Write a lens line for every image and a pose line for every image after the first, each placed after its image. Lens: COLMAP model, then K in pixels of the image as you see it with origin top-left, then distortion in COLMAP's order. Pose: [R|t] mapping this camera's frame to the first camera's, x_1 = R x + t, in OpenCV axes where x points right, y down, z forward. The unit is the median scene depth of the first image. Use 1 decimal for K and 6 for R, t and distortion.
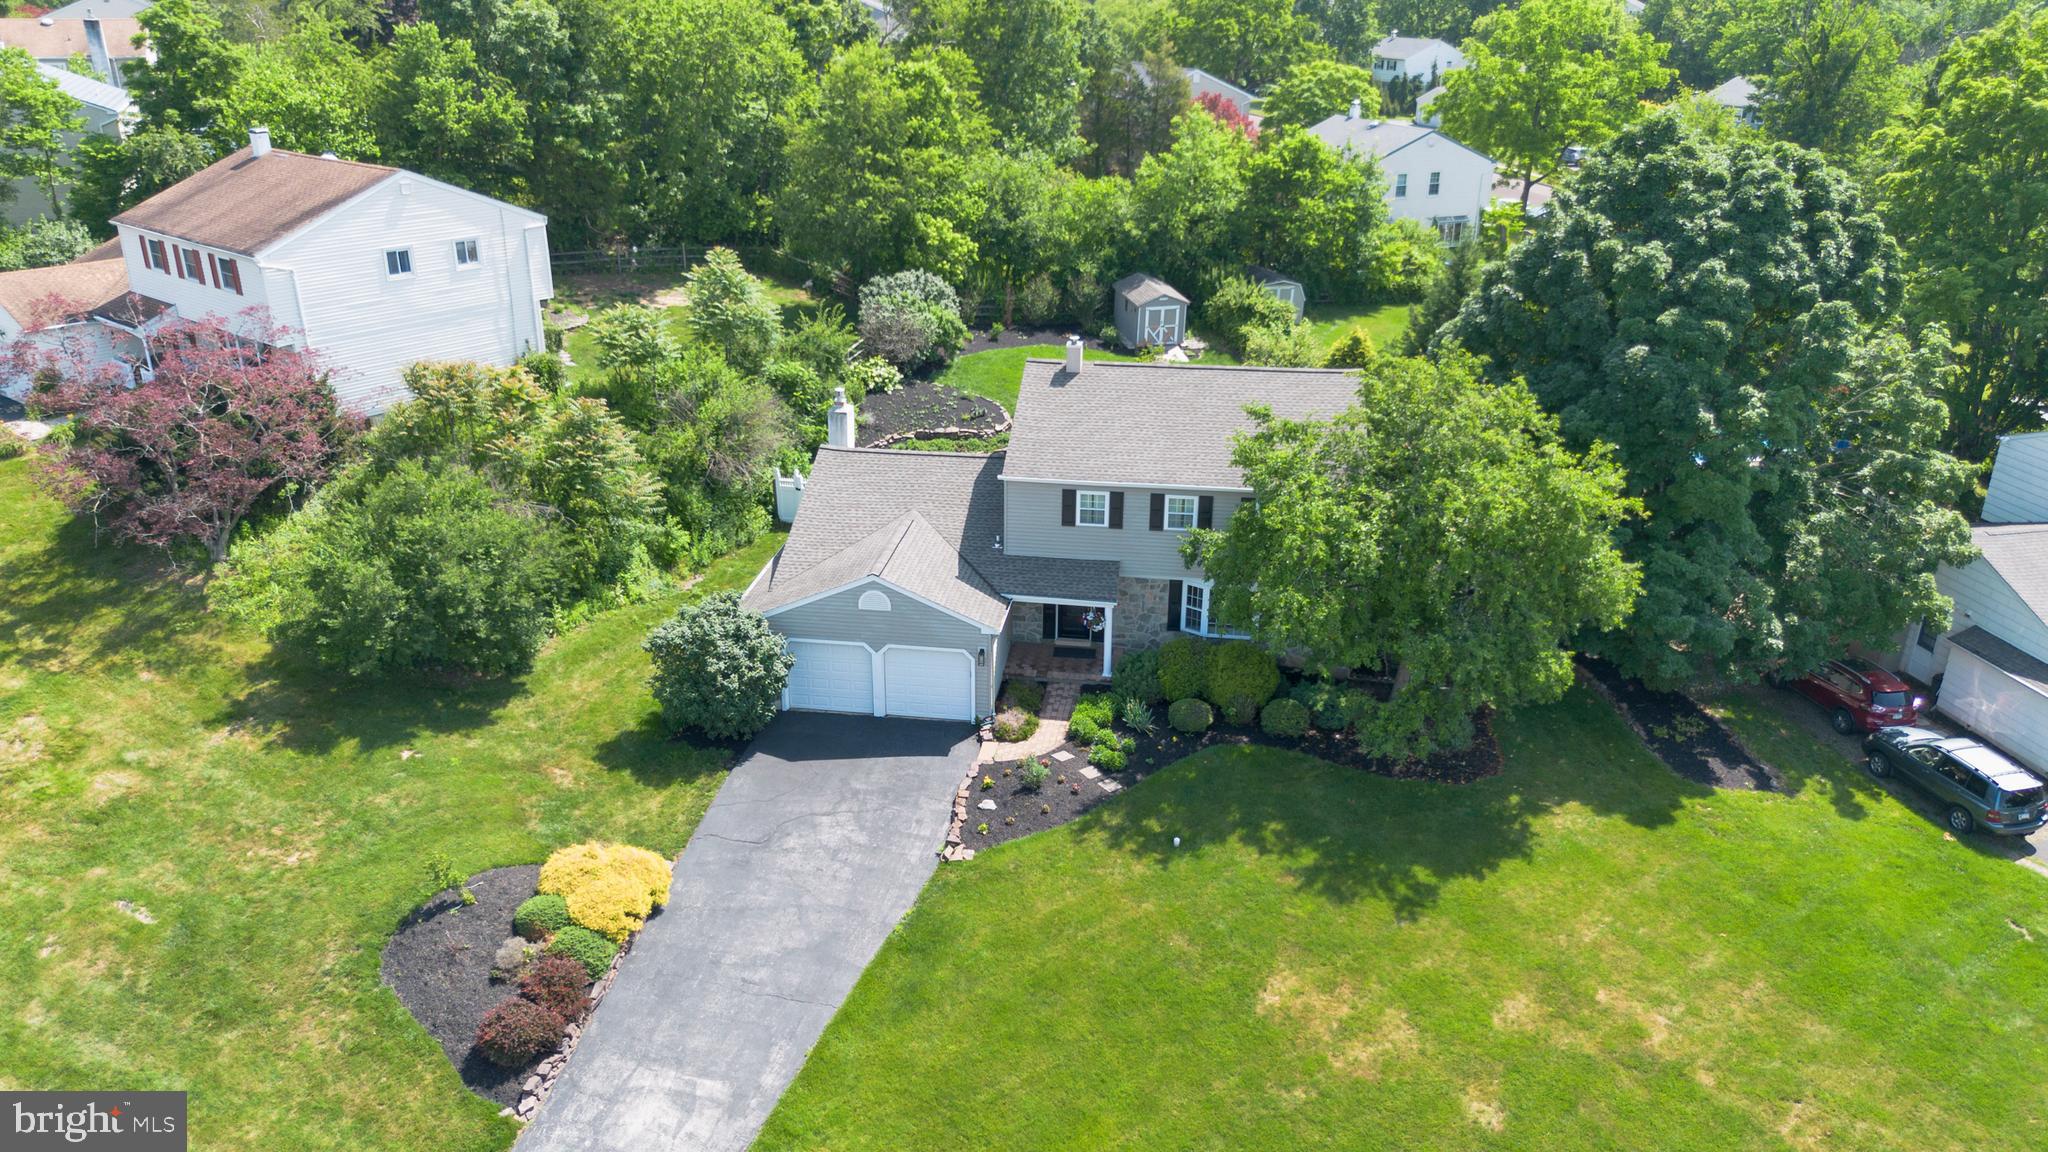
lens RADIAL K [[1494.4, 0, 1024.0], [0, 1494.4, 576.0], [0, 0, 1]] dist [0.068639, -0.069316]
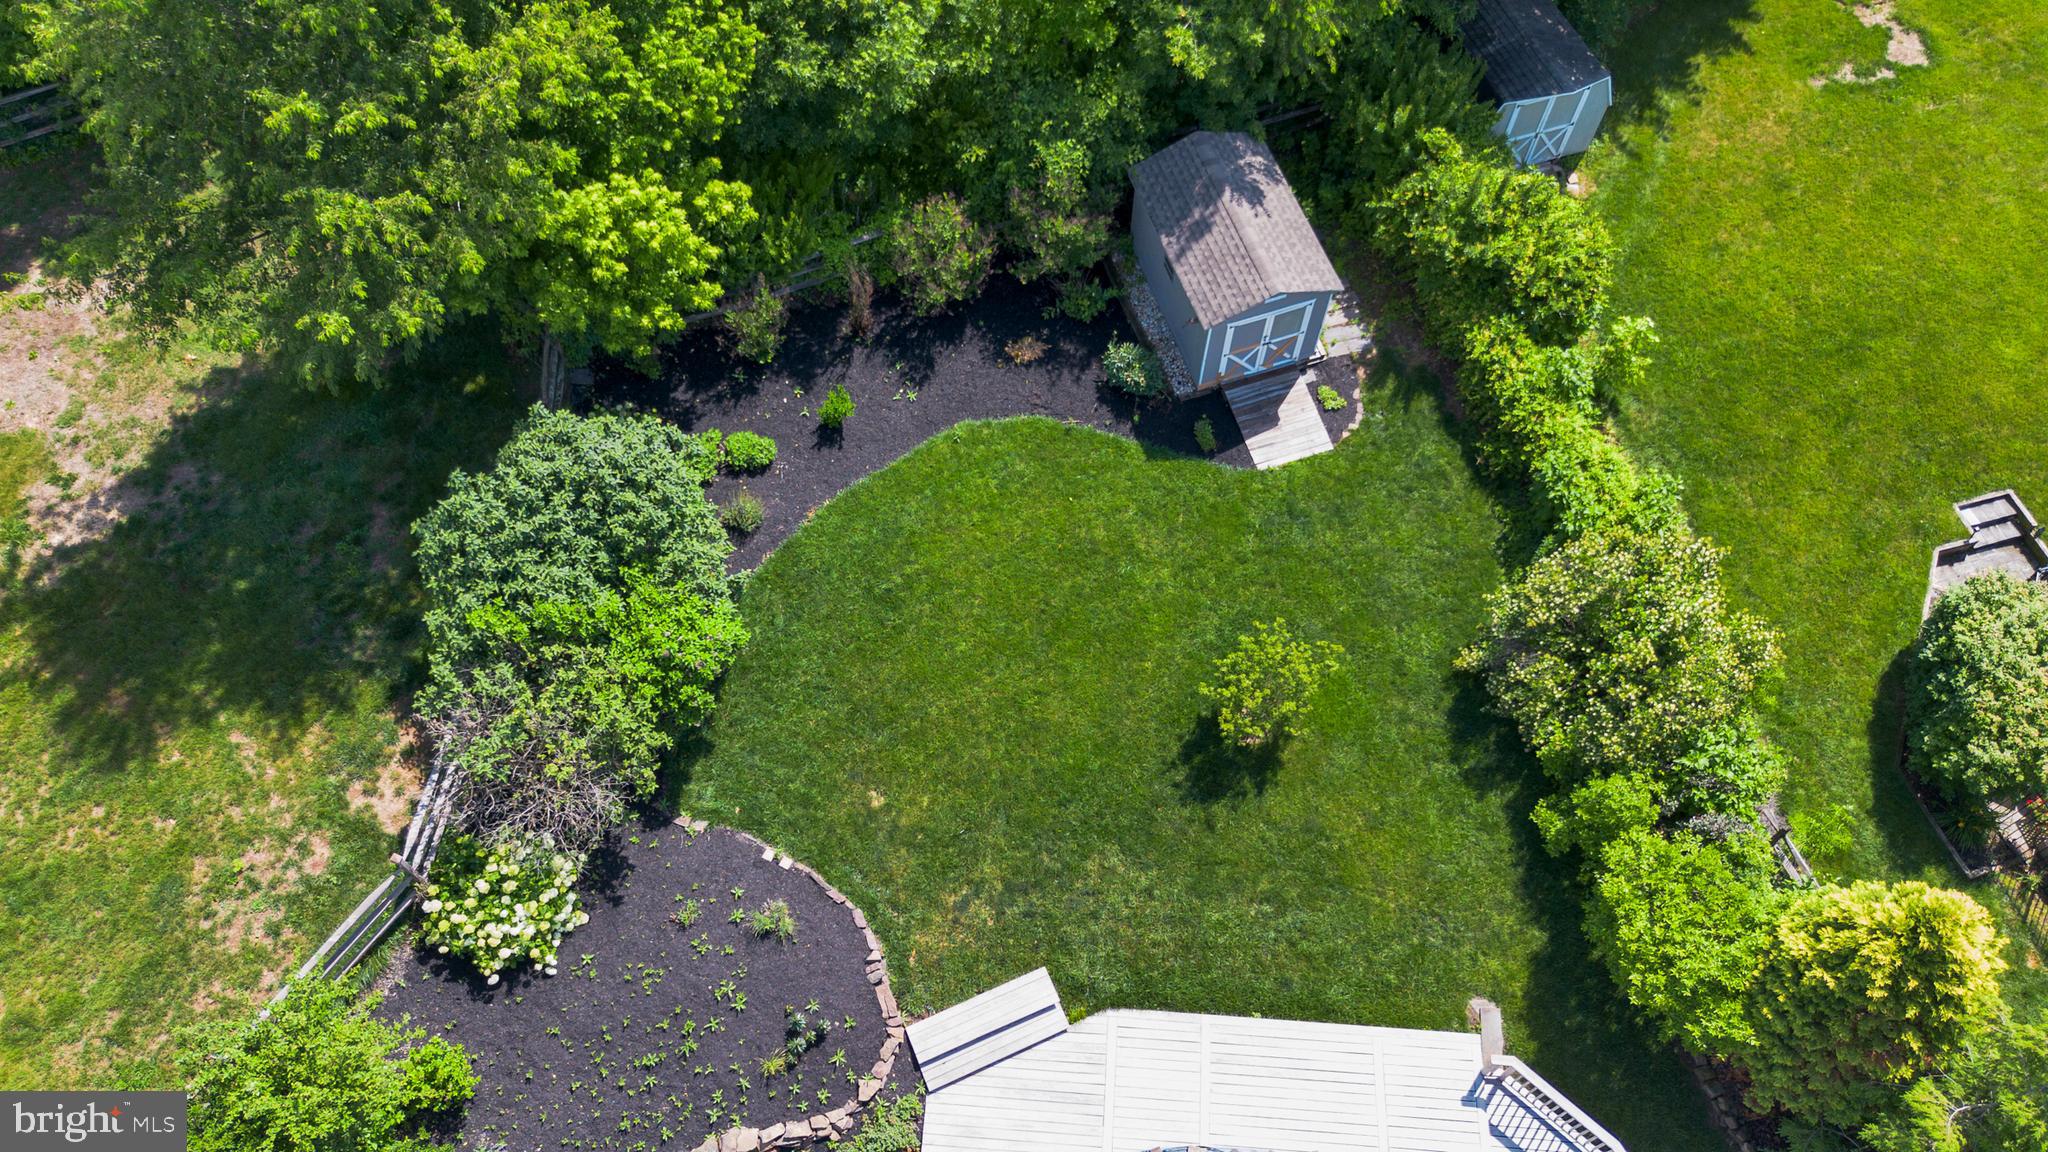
lens RADIAL K [[1442.1, 0, 1019.3], [0, 1442.1, 602.1], [0, 0, 1]] dist [0.005994, 0.000366]
pose [[0.996387, -0.084415, 0.009342, 0.035604], [0.058724, 0.764214, 0.642283, -0.627140], [-0.061358, -0.639414, 0.766410, 1.192078]]
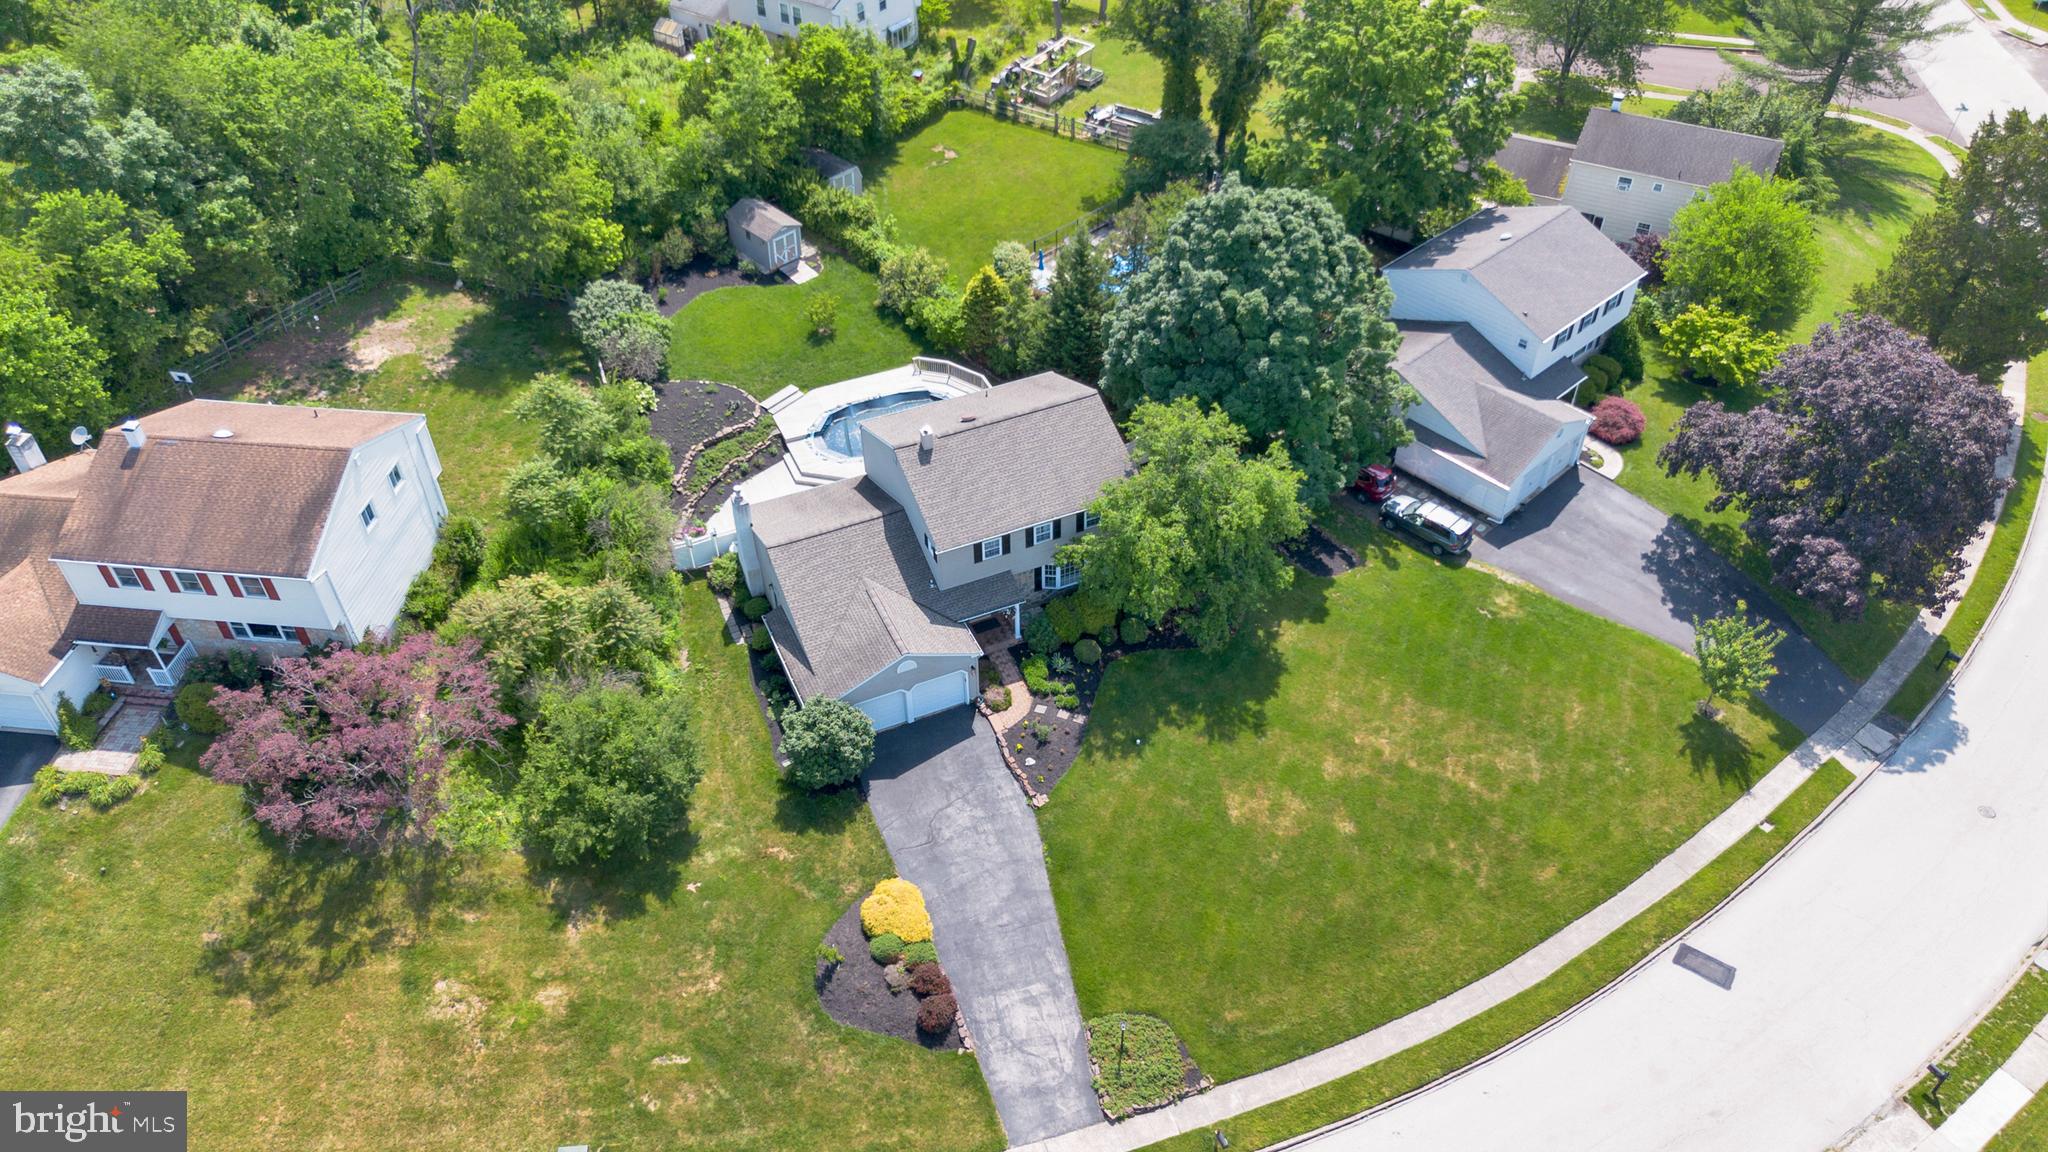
lens RADIAL K [[1523.4, 0, 1024.0], [0, 1523.4, 576.0], [0, 0, 1]] dist [0.119997, -0.193466]
pose [[0.845503, -0.367705, 0.387192, -0.573457], [0.212305, 0.896834, 0.388091, -0.654240], [-0.489950, -0.245929, 0.836342, -0.366876]]
